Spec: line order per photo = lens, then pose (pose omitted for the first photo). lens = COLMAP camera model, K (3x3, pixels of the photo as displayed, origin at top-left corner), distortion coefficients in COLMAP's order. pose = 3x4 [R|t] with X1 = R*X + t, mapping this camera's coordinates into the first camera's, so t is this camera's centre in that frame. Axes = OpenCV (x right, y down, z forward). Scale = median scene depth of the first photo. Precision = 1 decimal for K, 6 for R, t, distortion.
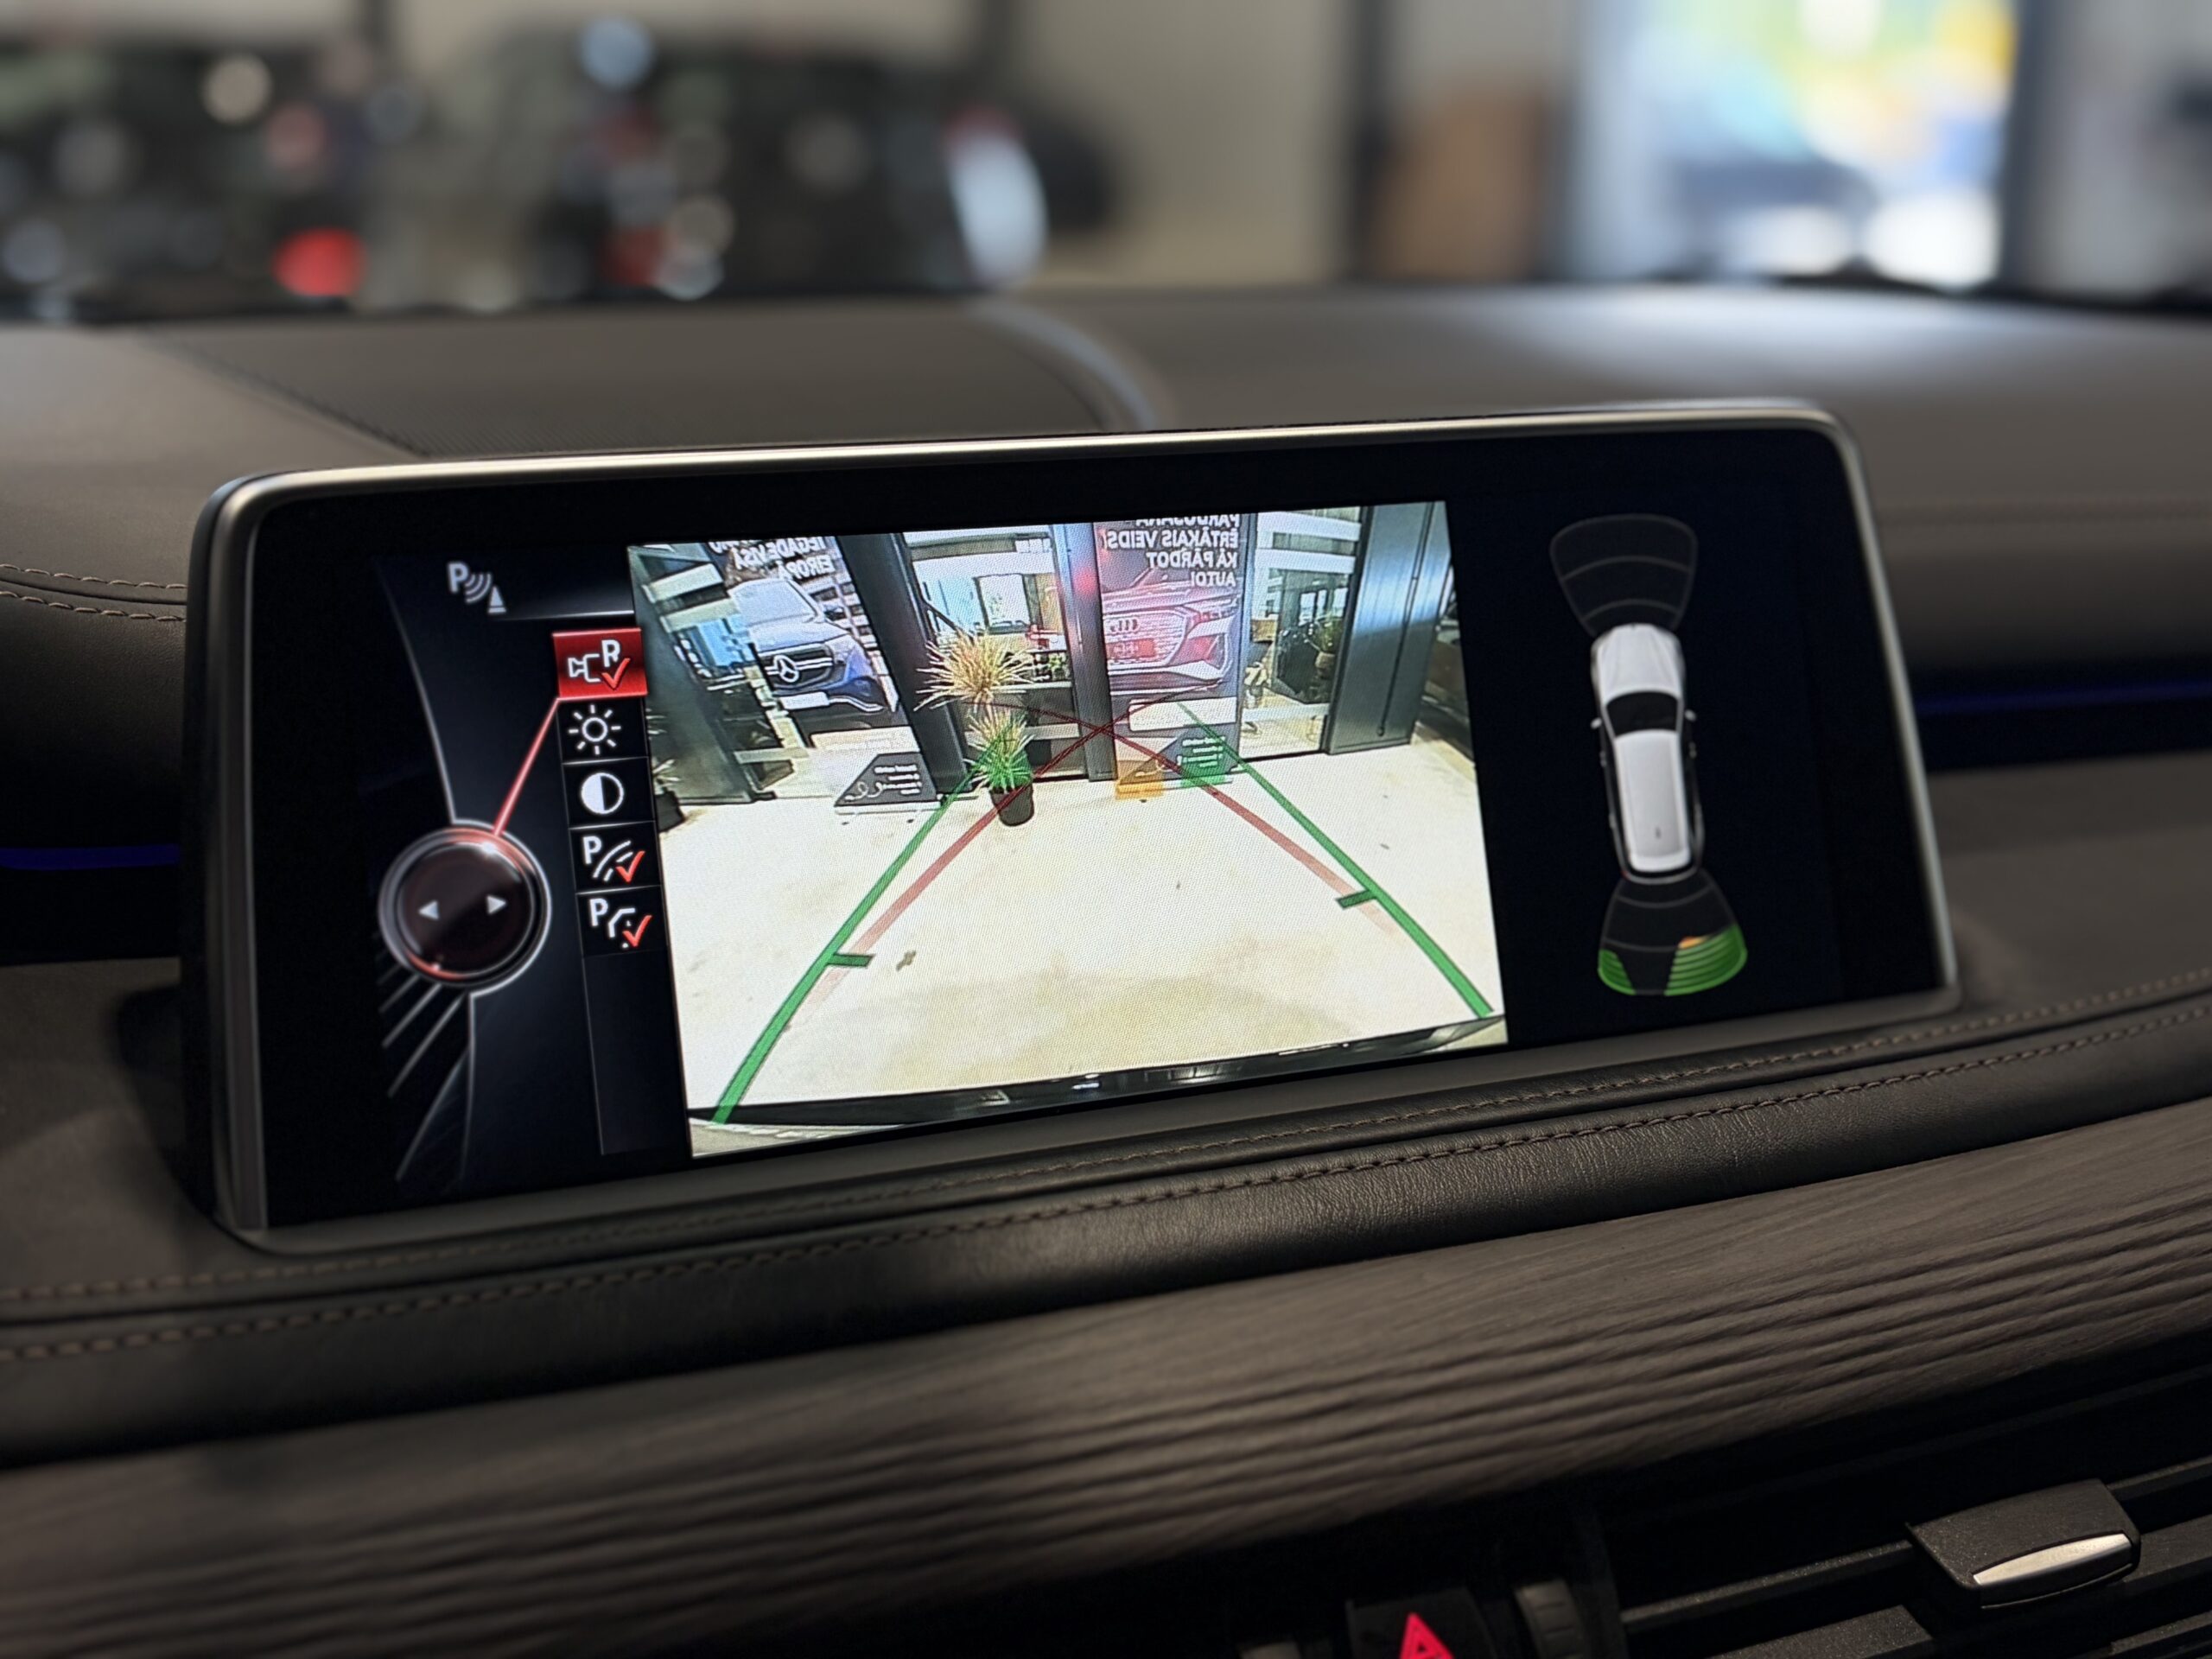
lens RADIAL K [[2490.7, 0, 1106.7], [0, 2490.7, 828.5], [0, 0, 1]] dist [0.029269, 0.000000]
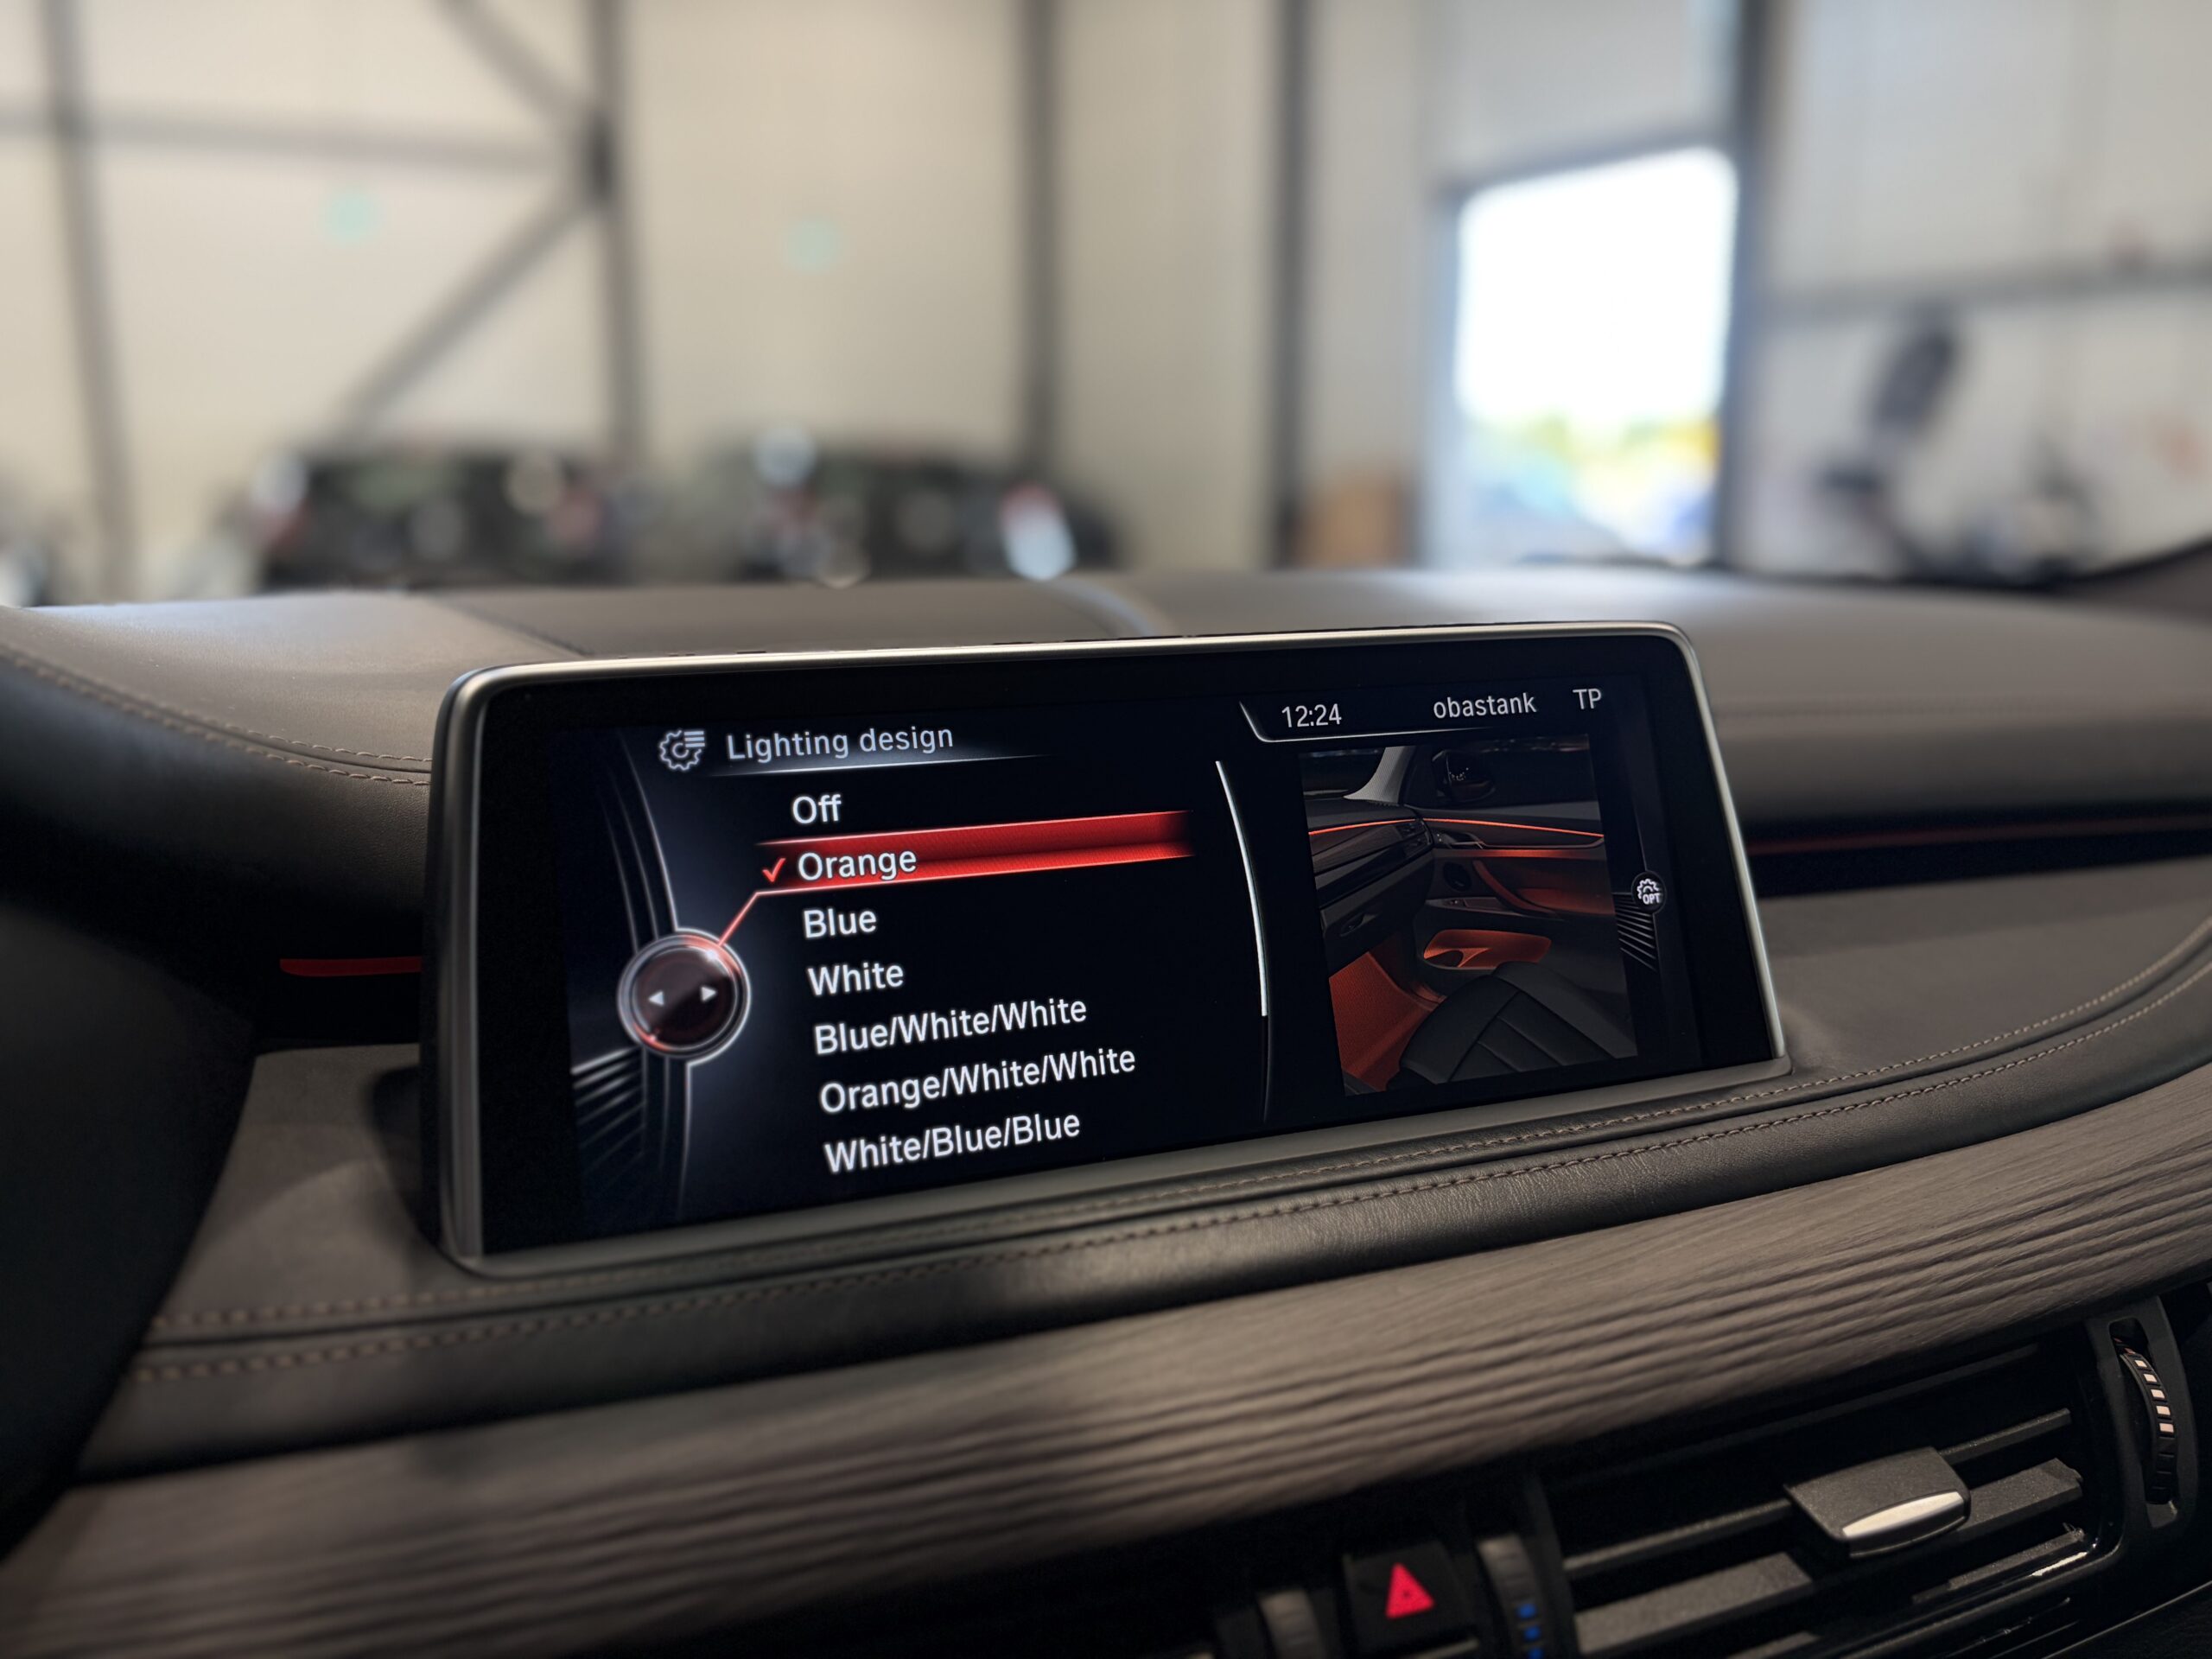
lens RADIAL K [[1682.6, 0, 1098.4], [0, 1682.6, 845.0], [0, 0, 1]] dist [0.001622, 0.014653]
pose [[0.999904, -0.010062, -0.009551, -0.013232], [0.009326, 0.997205, -0.074133, 0.017545], [0.010270, 0.074037, 0.997203, 0.132396]]
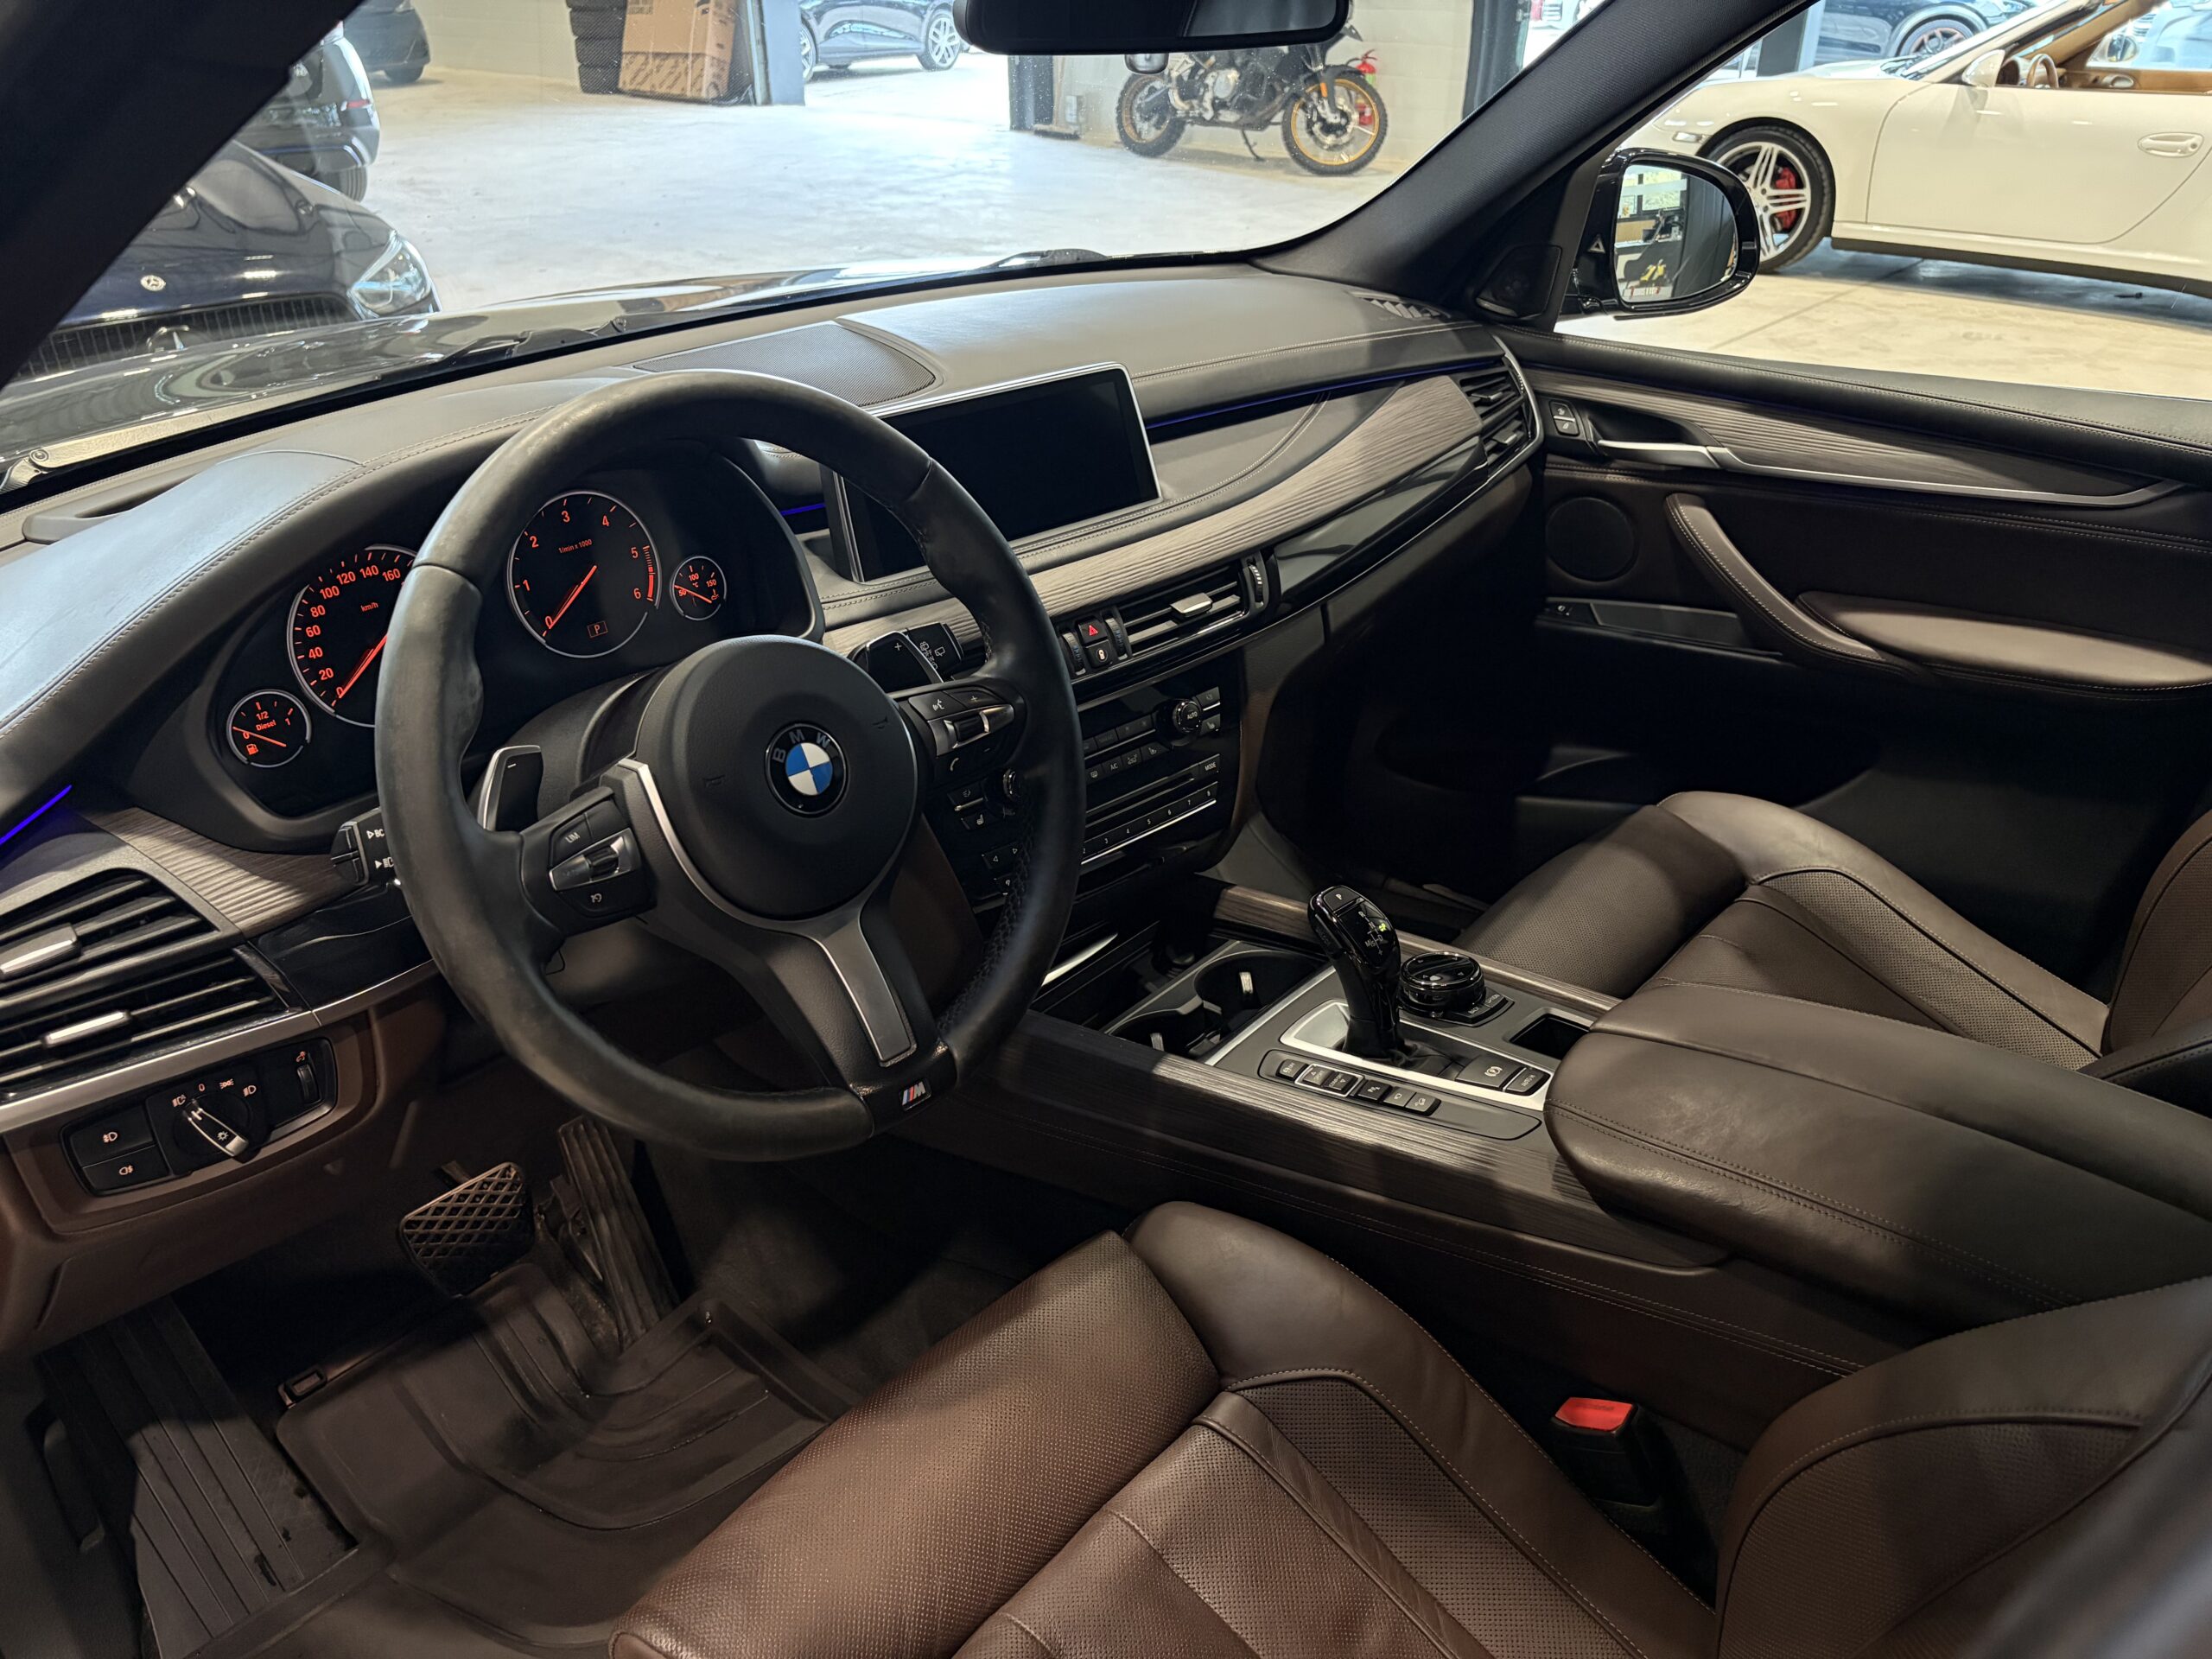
lens RADIAL K [[1682.6, 0, 1082.3], [0, 1682.6, 840.2], [0, 0, 1]] dist [0.001622, 0.014653]
pose [[0.932584, -0.183717, 0.310703, -0.980766], [0.115653, 0.967486, 0.224933, -0.037581], [-0.341924, -0.173835, 0.923509, -2.137438]]
